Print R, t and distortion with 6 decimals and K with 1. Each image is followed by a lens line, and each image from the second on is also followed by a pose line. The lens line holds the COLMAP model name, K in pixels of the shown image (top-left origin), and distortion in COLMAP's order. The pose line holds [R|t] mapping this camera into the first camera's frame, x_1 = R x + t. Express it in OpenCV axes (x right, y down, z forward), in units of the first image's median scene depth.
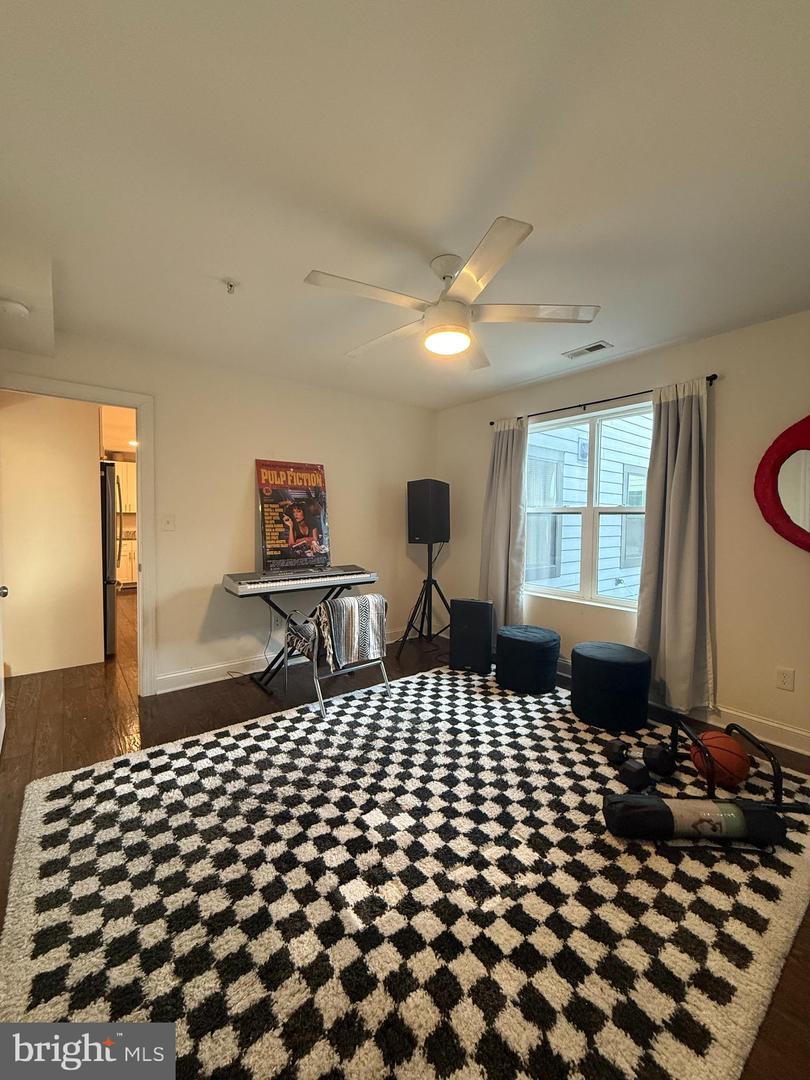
lens RADIAL K [[429.5, 0, 405.0], [0, 429.5, 540.0], [0, 0, 1]] dist [-0.001703, 0.000275]
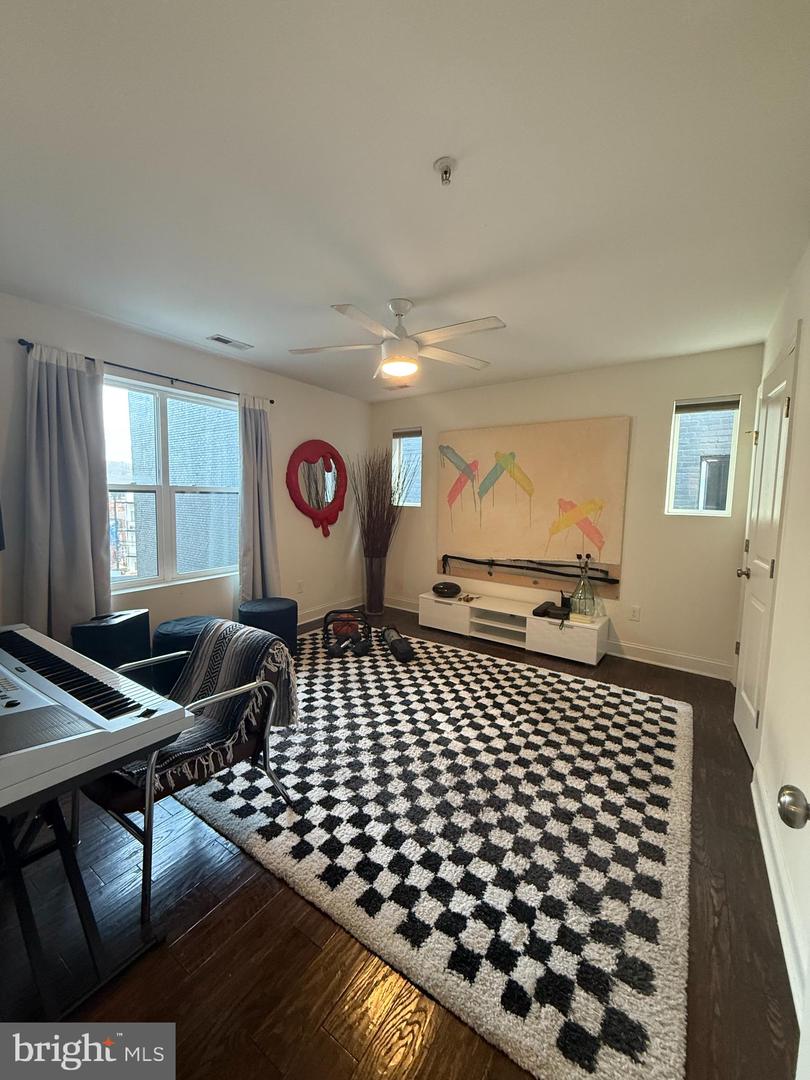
lens RADIAL K [[429.5, 0, 405.0], [0, 429.5, 540.0], [0, 0, 1]] dist [-0.001703, 0.000275]
pose [[-0.304874, -0.112920, 0.945675, -1.244631], [0.029706, 0.991336, 0.127949, -0.118053], [-0.951929, 0.067101, -0.298878, 1.481495]]
